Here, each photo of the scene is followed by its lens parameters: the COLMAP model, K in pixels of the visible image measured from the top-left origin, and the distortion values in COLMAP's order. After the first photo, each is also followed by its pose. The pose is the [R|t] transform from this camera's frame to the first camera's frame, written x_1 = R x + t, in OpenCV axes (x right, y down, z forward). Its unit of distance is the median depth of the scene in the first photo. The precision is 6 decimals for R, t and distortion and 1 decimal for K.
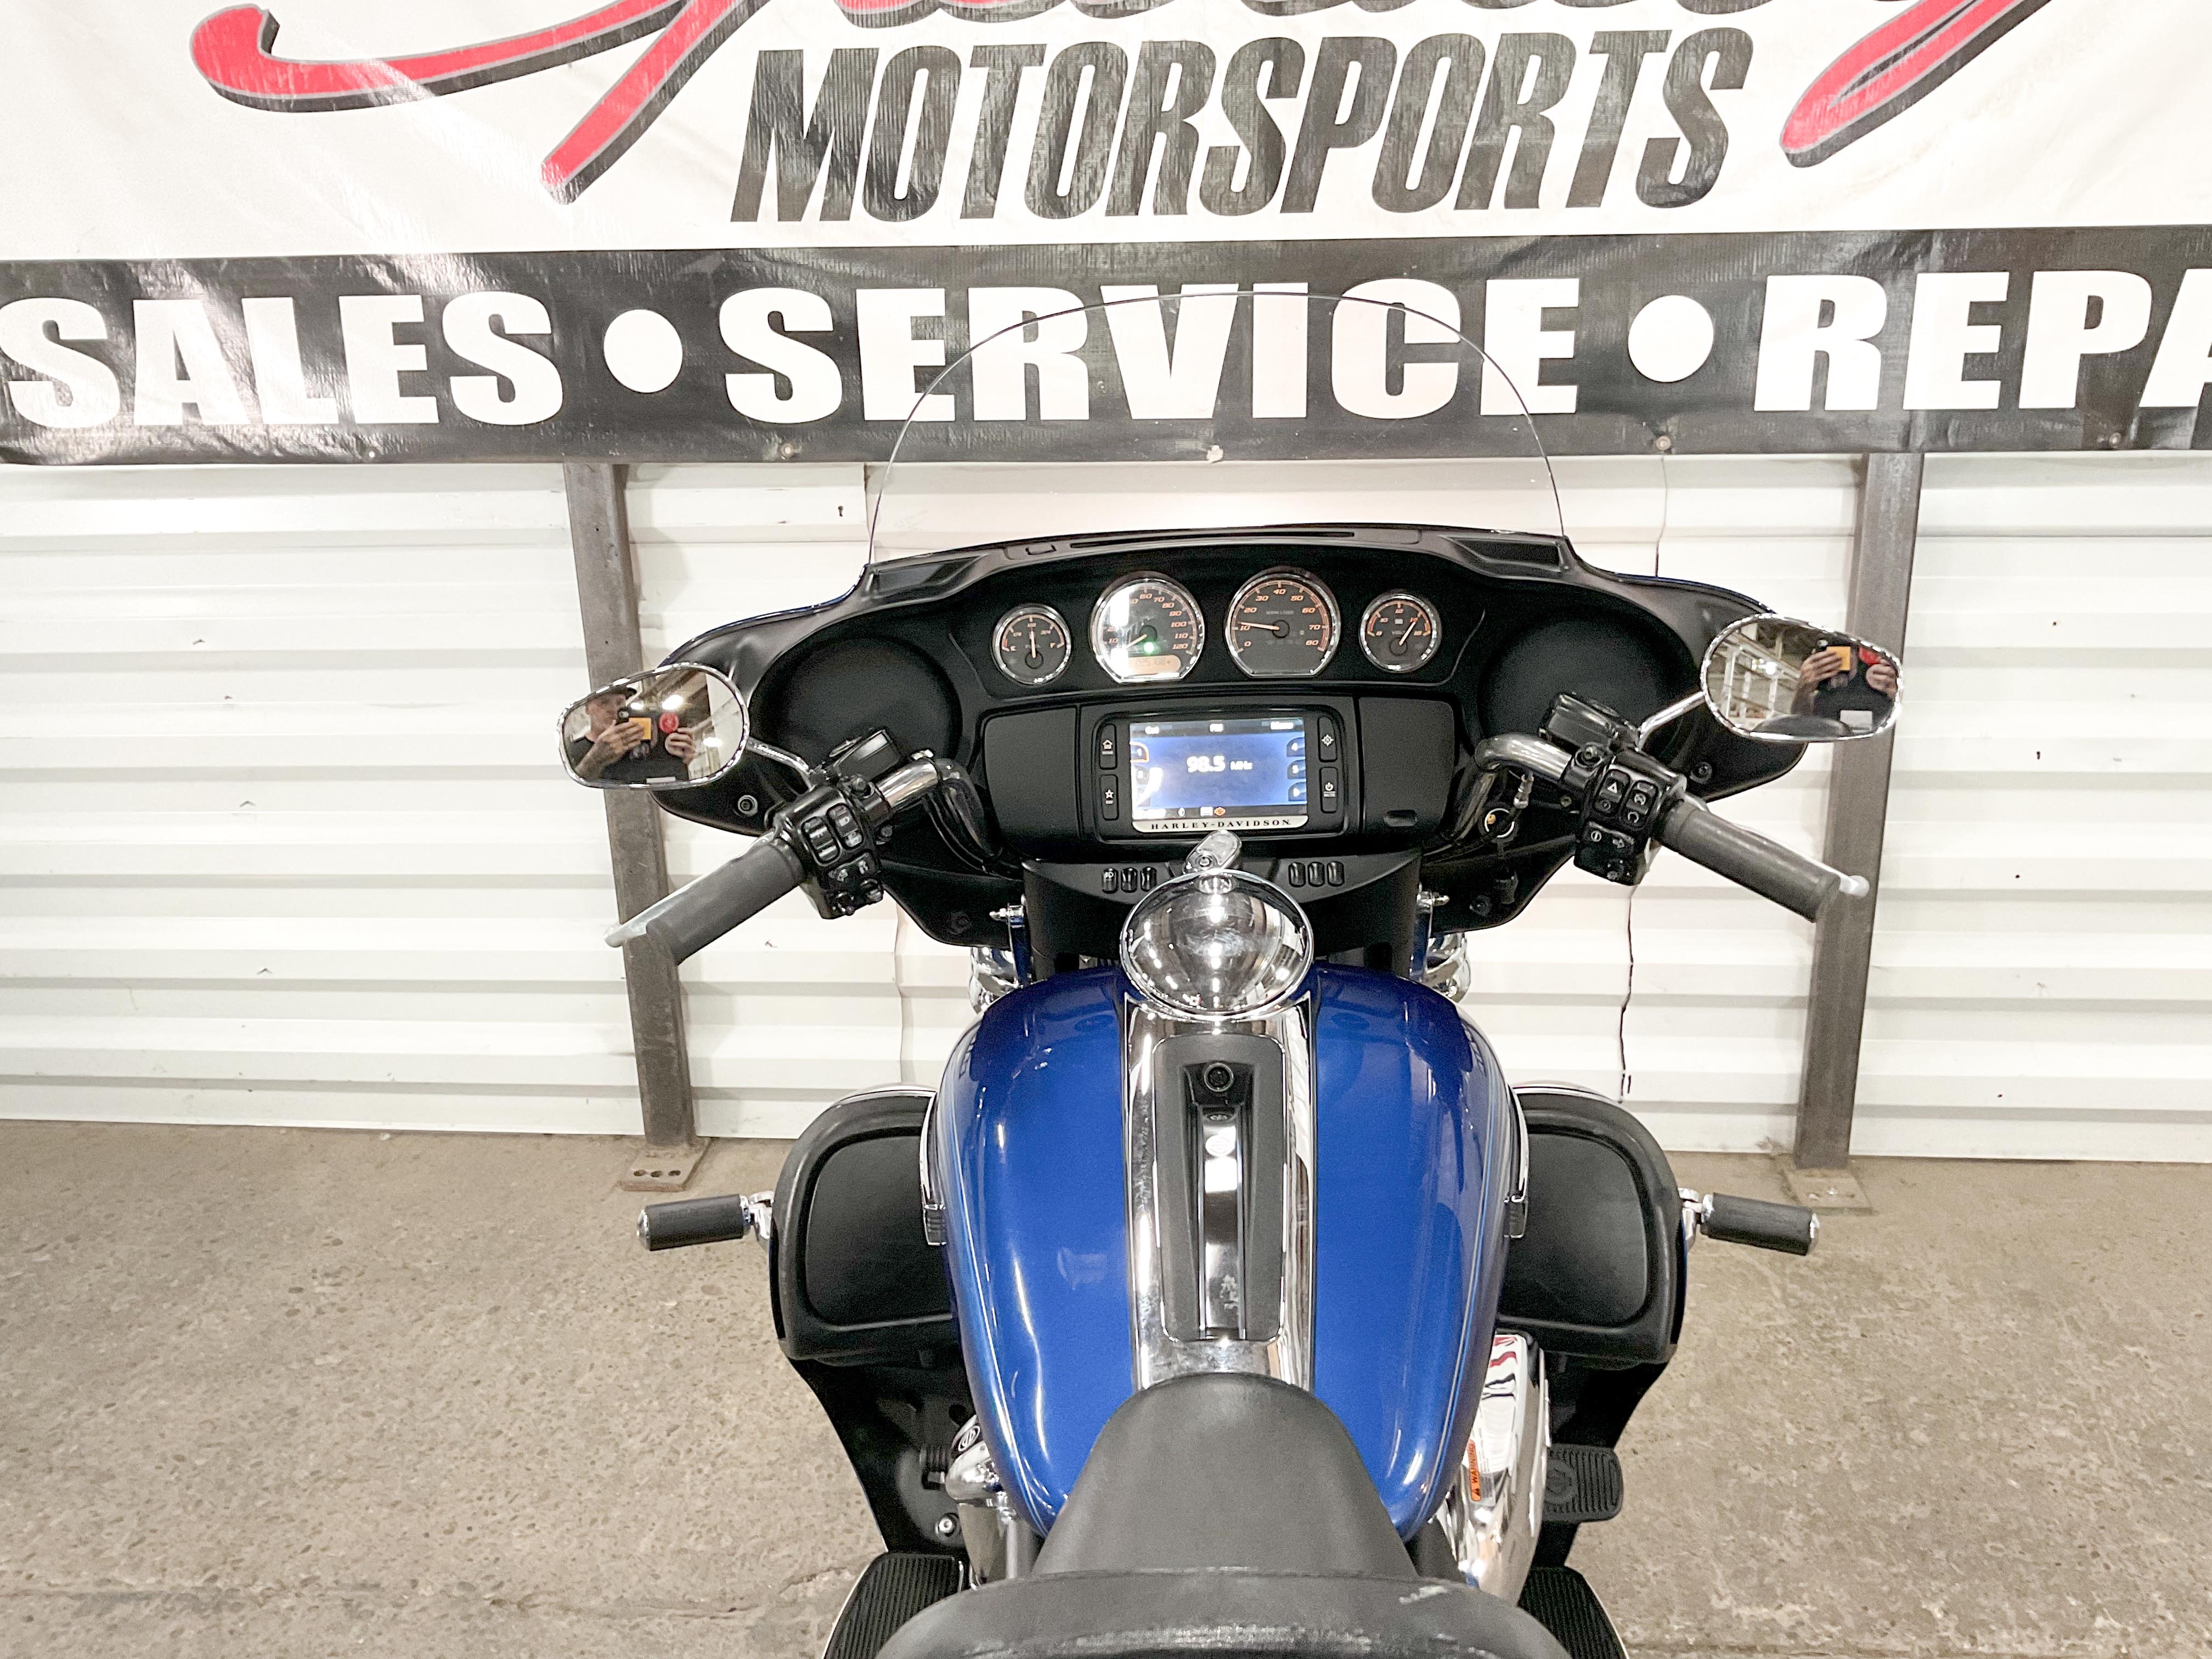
lens RADIAL K [[1941.6, 0, 1106.5], [0, 1941.6, 831.1], [0, 0, 1]] dist [0.012287, -0.048892]
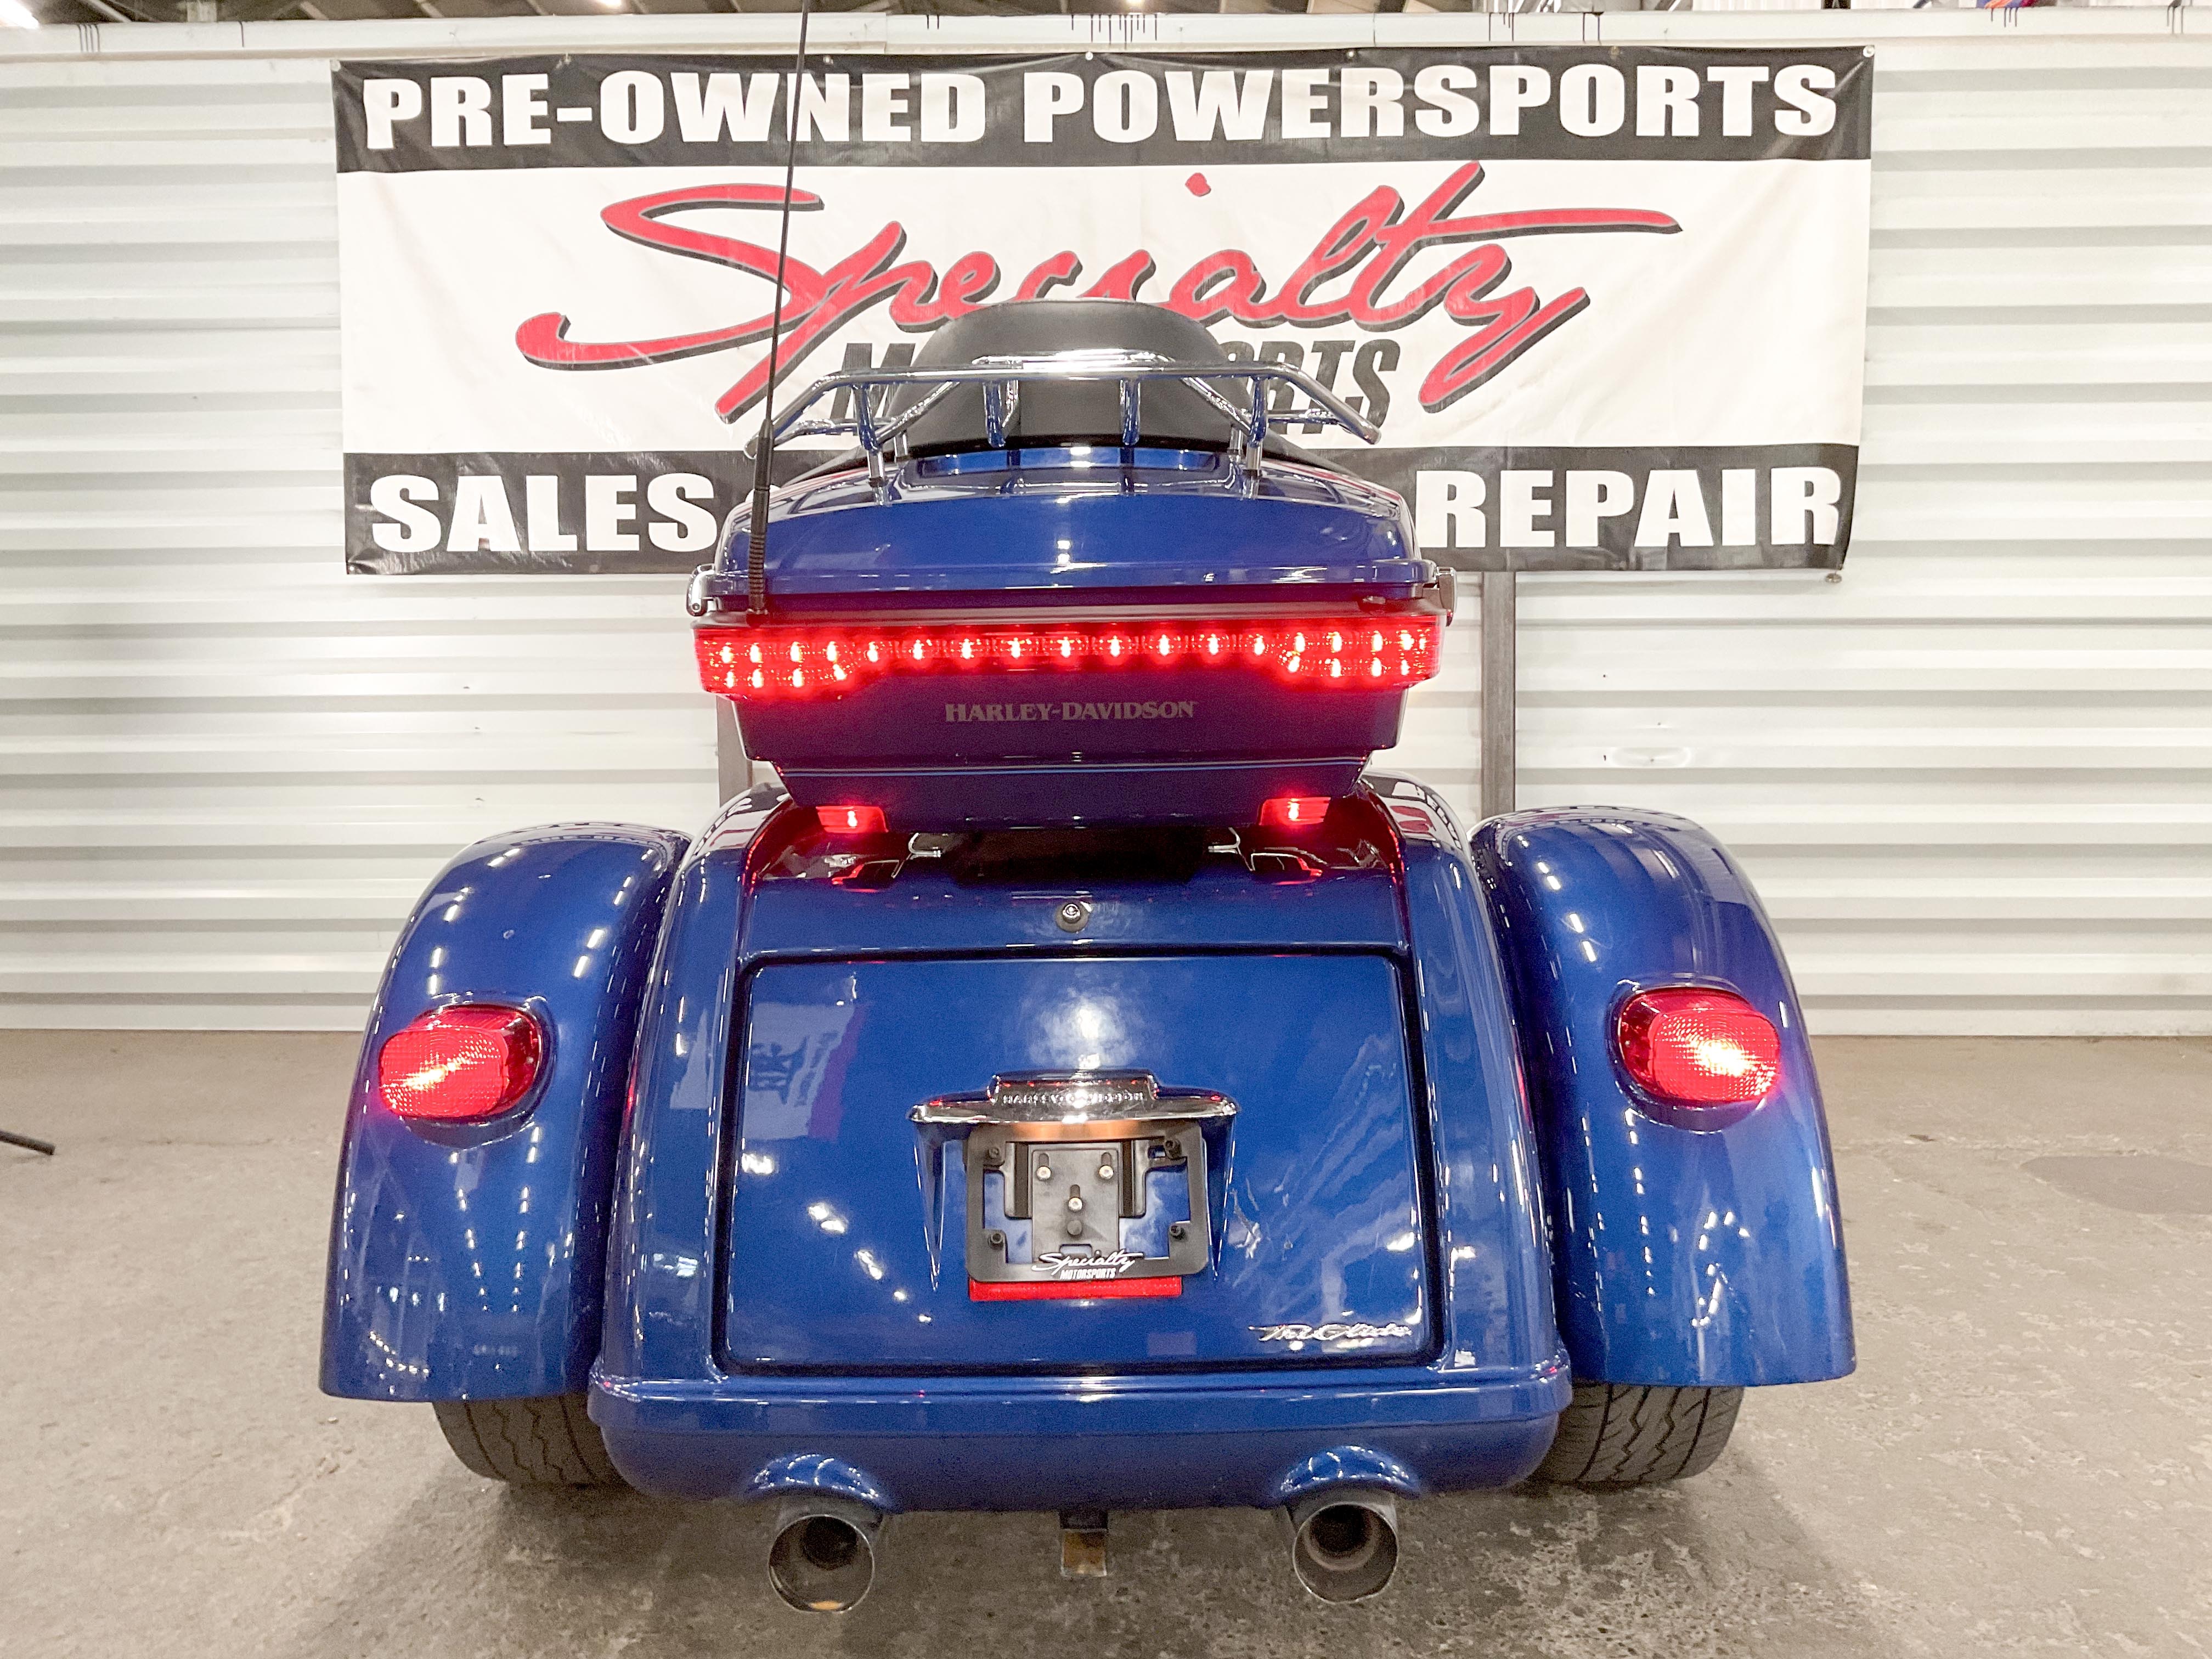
lens RADIAL K [[1941.6, 0, 1096.0], [0, 1941.6, 808.3], [0, 0, 1]] dist [0.012287, -0.048892]
pose [[0.998745, 0.012624, 0.048472, -0.032656], [0.000580, 0.964739, -0.263207, 0.466338], [-0.050086, 0.262905, 0.963521, -0.596158]]
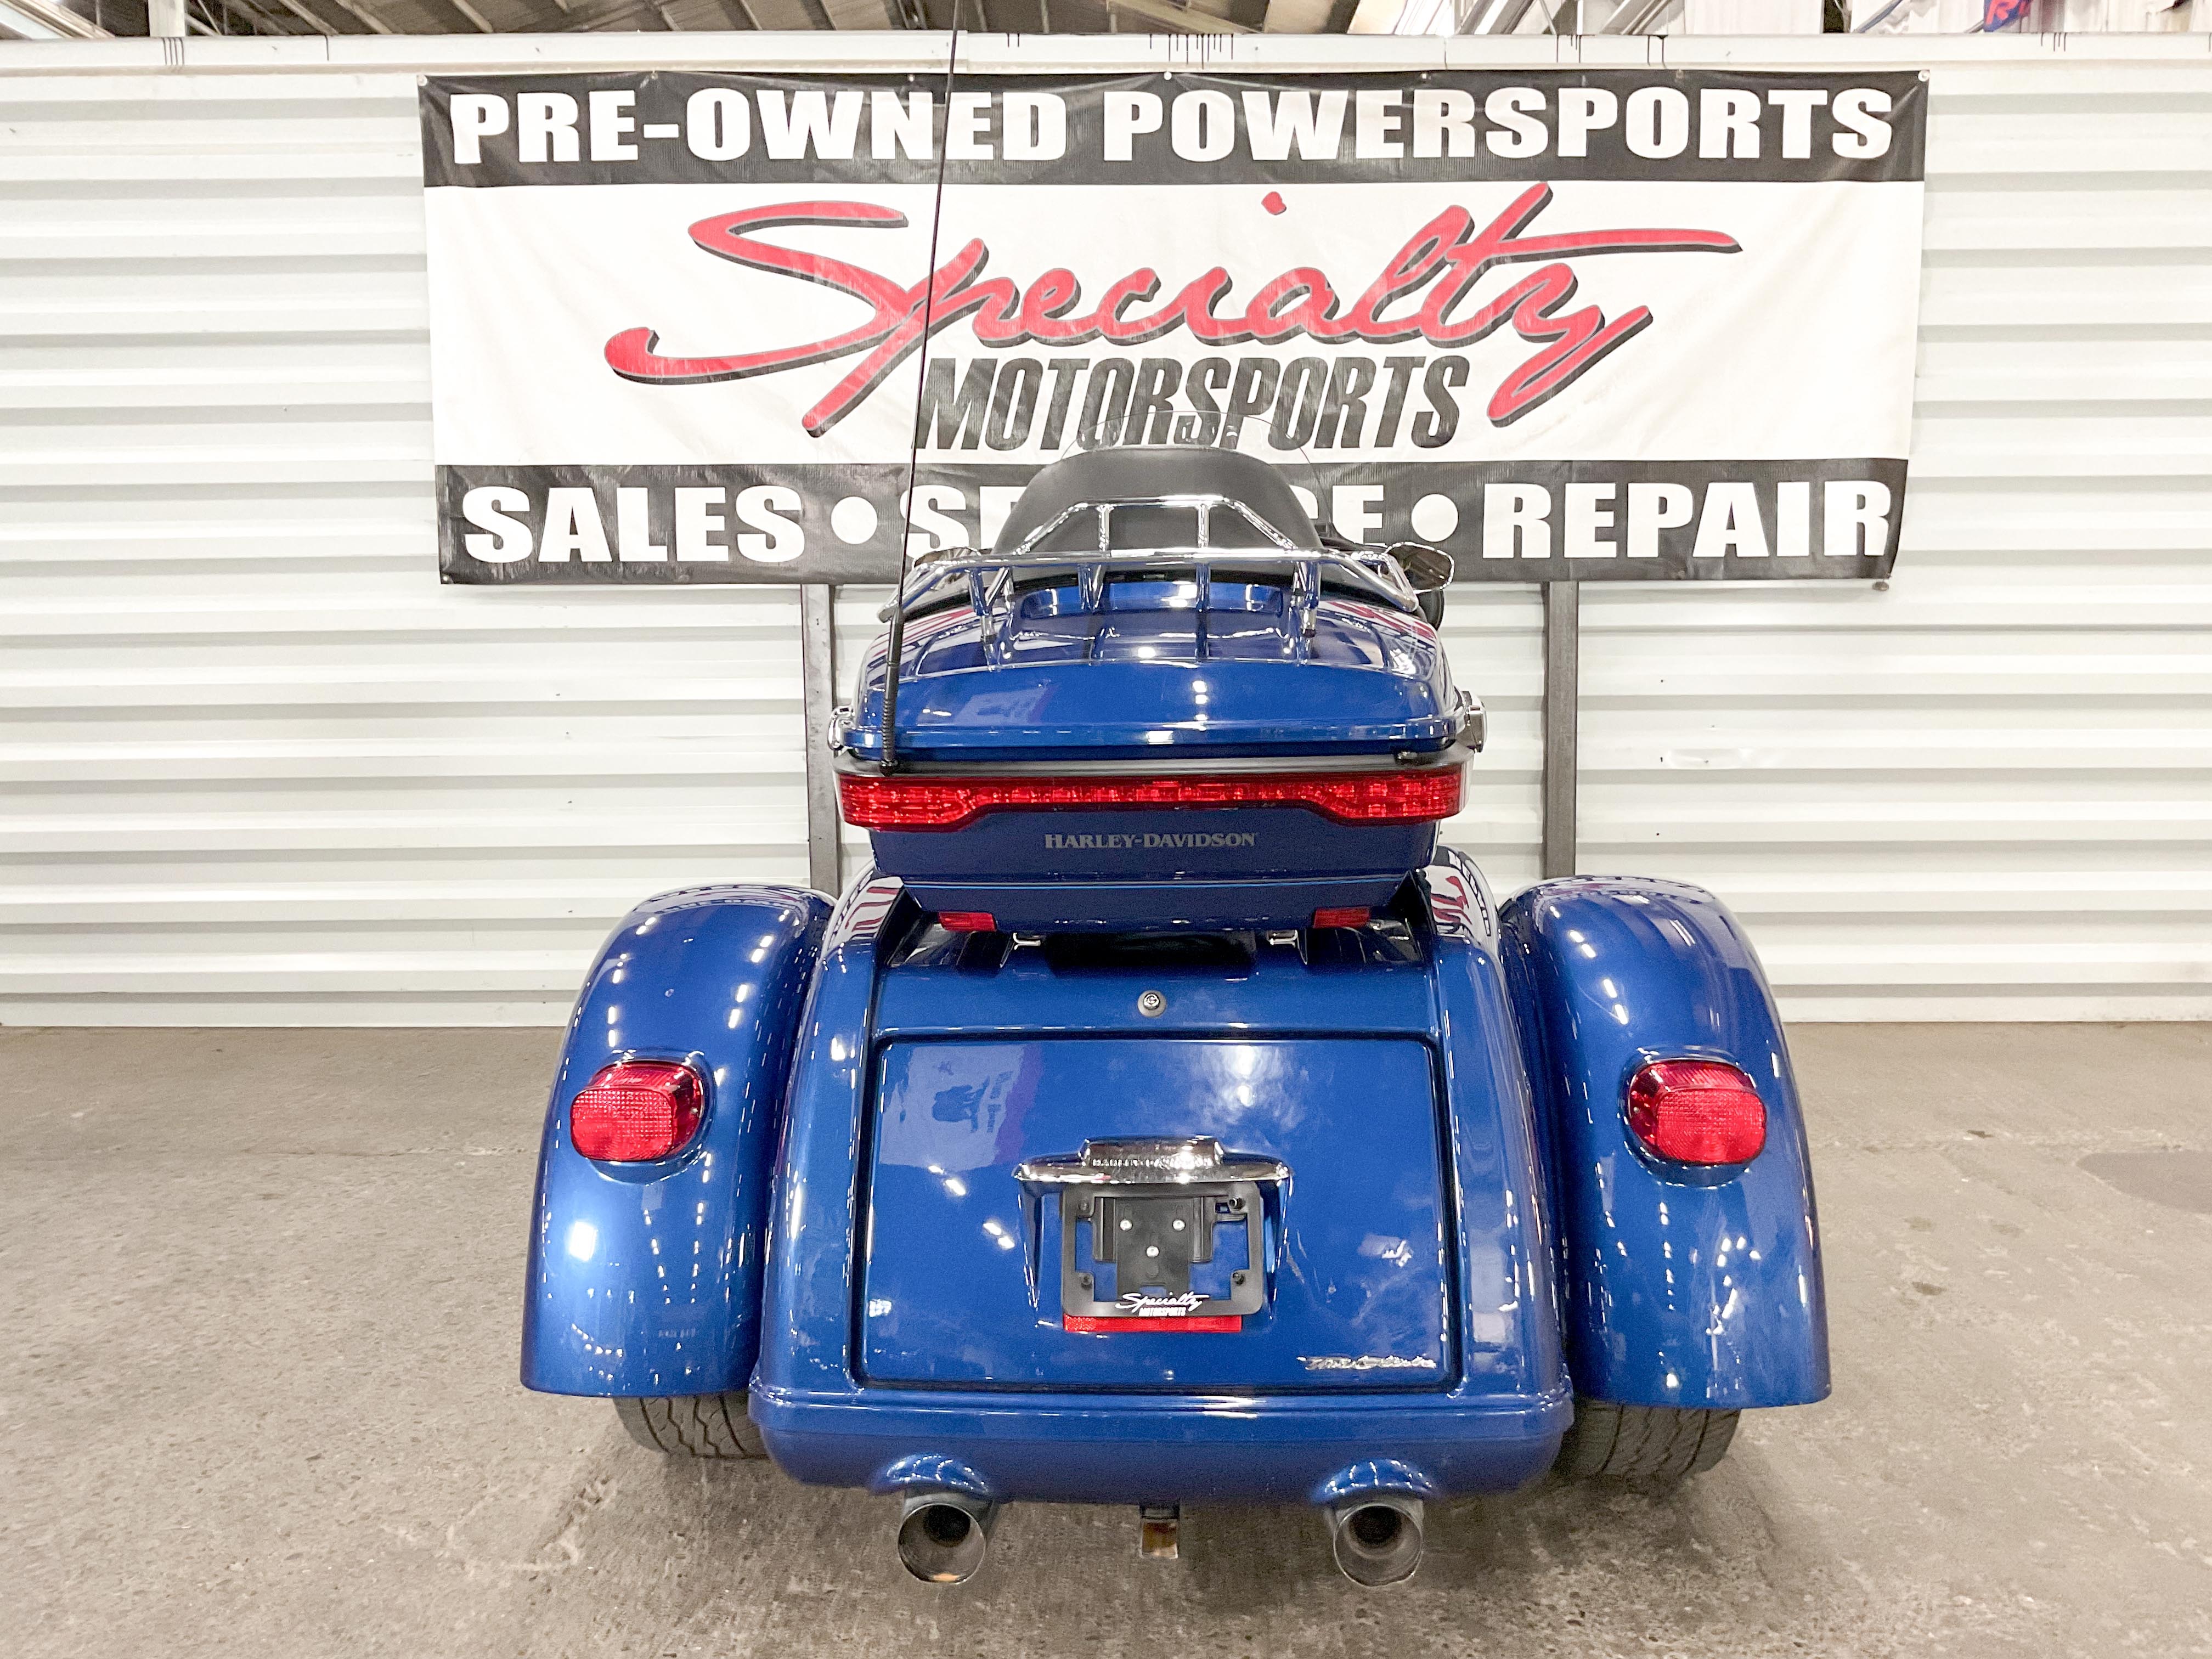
lens RADIAL K [[1941.6, 0, 1113.2], [0, 1941.6, 815.6], [0, 0, 1]] dist [0.012287, -0.048892]
pose [[0.997286, 0.006710, 0.073314, -0.137922], [0.010211, 0.973607, -0.228001, 0.422489], [-0.072909, 0.228131, 0.970897, -0.664202]]
